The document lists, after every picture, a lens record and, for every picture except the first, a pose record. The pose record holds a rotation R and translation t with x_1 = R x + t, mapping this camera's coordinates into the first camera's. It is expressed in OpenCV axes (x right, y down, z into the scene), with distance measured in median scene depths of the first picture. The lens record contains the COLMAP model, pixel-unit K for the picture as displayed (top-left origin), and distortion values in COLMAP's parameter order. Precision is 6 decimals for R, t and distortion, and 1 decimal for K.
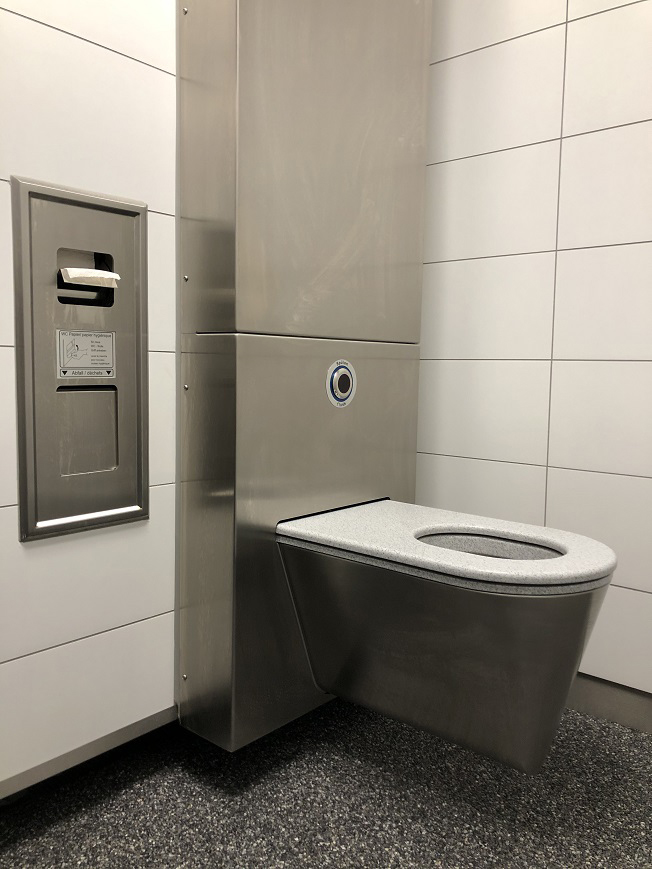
lens RADIAL K [[718.7, 0, 333.2], [0, 718.7, 421.3], [0, 0, 1]] dist [0.039031, -0.054531]
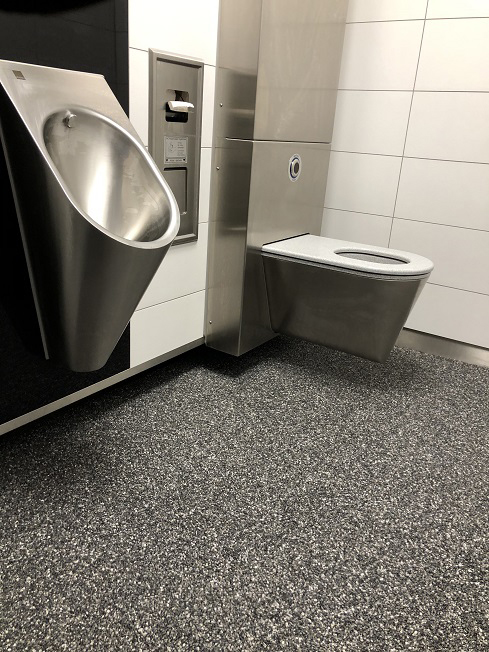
lens RADIAL K [[539.2, 0, 242.7], [0, 539.2, 328.9], [0, 0, 1]] dist [0.039031, -0.054531]
pose [[0.993291, 0.005260, 0.115521, -0.303426], [-0.037196, 0.960410, 0.276097, -0.038627], [-0.109495, -0.278542, 0.954162, -0.436234]]
